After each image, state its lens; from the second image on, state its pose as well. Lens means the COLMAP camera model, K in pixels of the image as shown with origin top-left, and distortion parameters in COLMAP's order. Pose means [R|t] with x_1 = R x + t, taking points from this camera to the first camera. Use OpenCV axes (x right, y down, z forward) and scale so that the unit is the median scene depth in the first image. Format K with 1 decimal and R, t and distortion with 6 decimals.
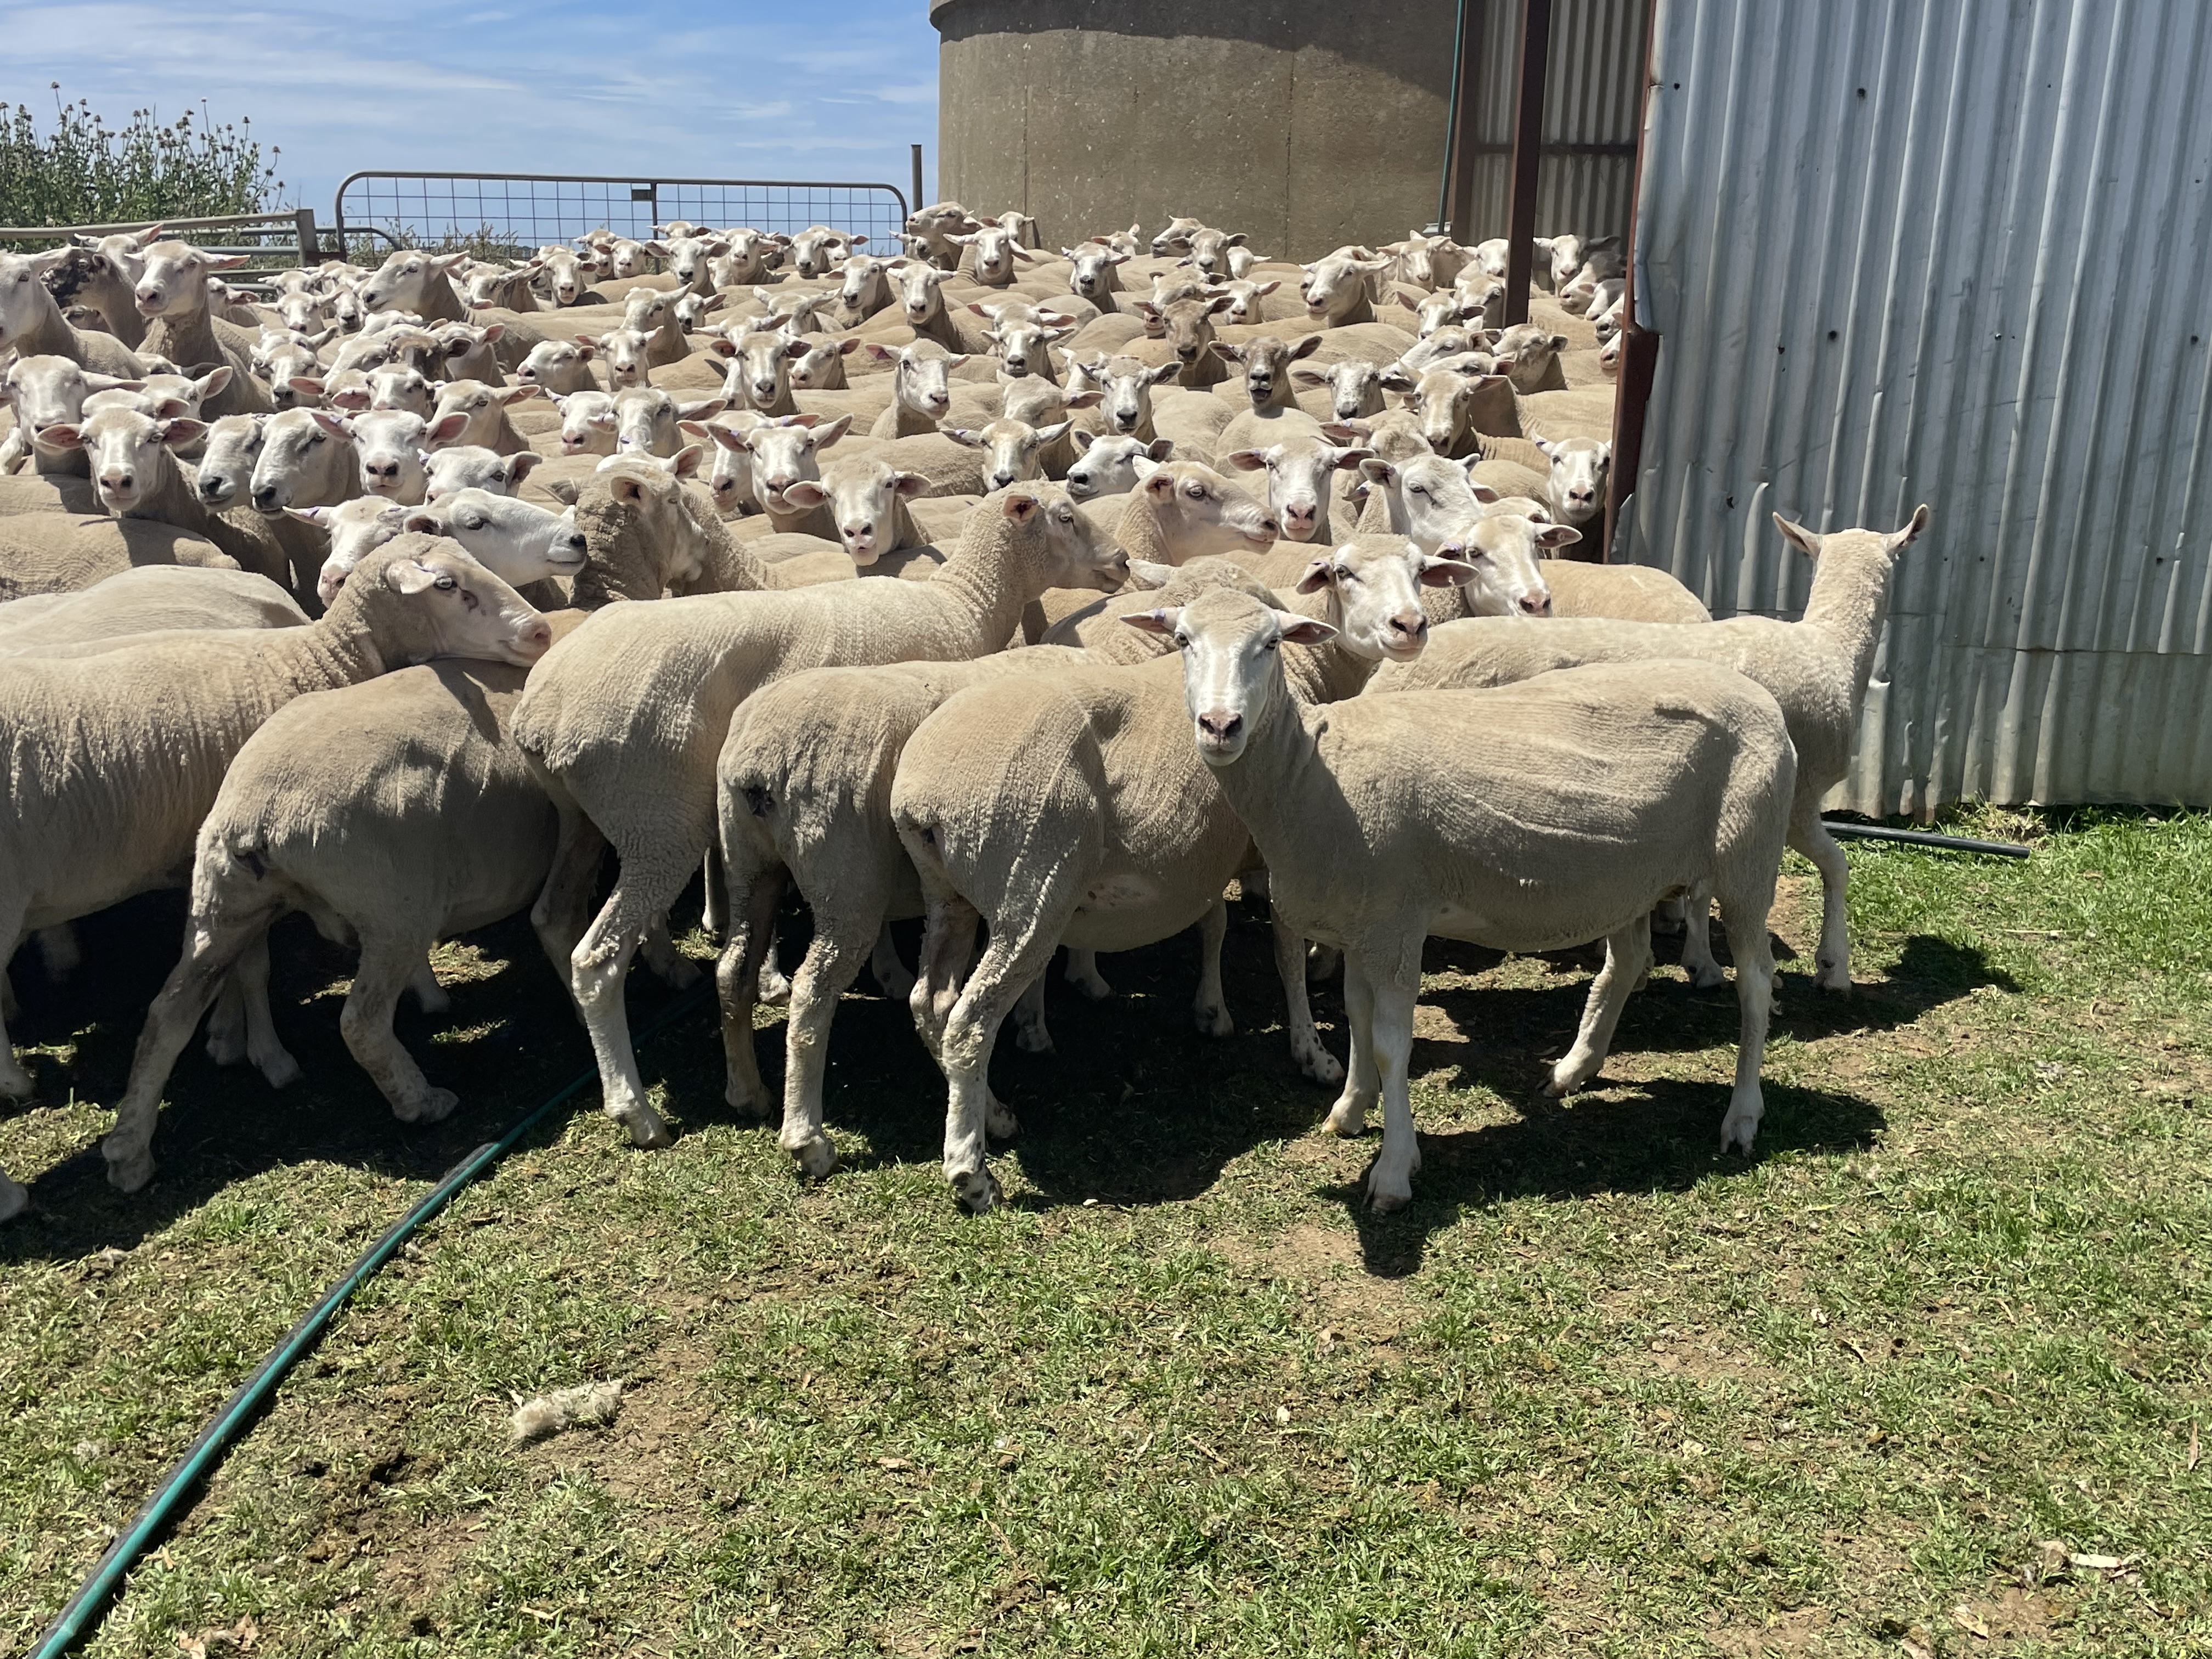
lens RADIAL K [[2079.4, 0, 1100.6], [0, 2079.4, 830.8], [0, 0, 1]] dist [0.082342, -0.108537]
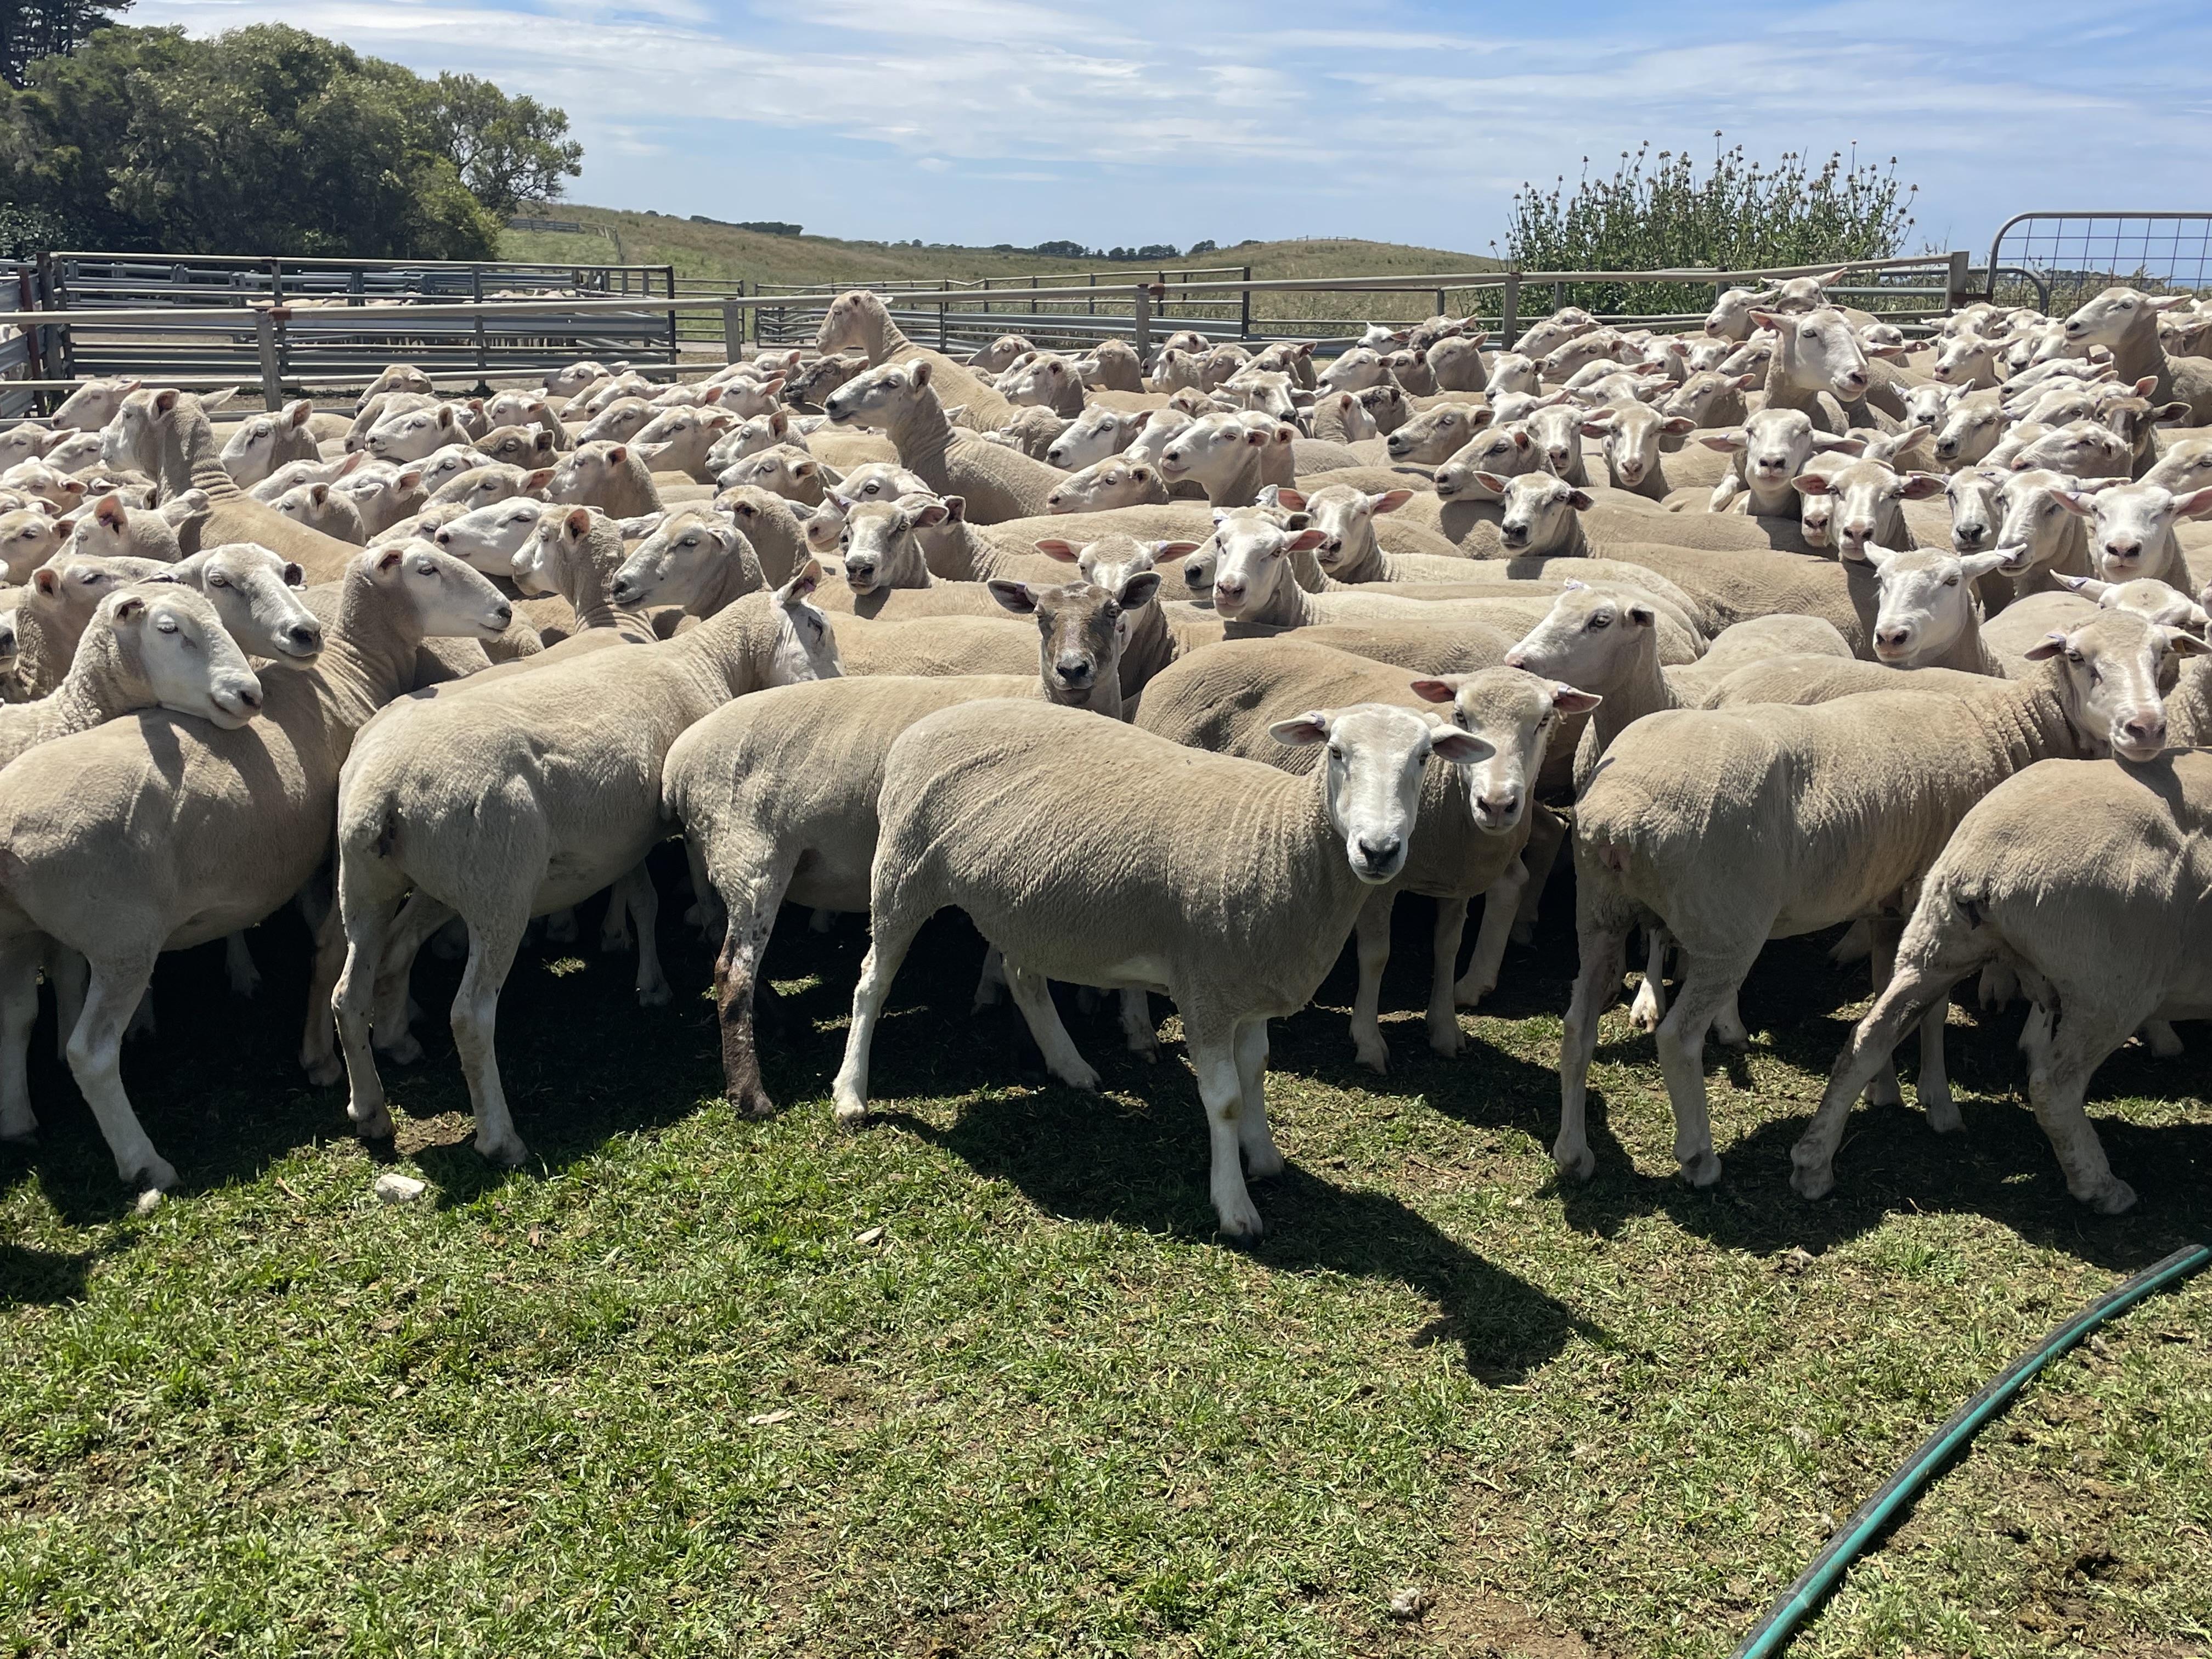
lens RADIAL K [[2079.4, 0, 1100.6], [0, 2079.4, 830.8], [0, 0, 1]] dist [0.082342, -0.108537]
pose [[0.774988, 0.175750, -0.607046, -0.148719], [-0.182646, 0.981851, 0.051087, -0.002018], [0.605007, 0.071283, 0.793023, -0.095733]]
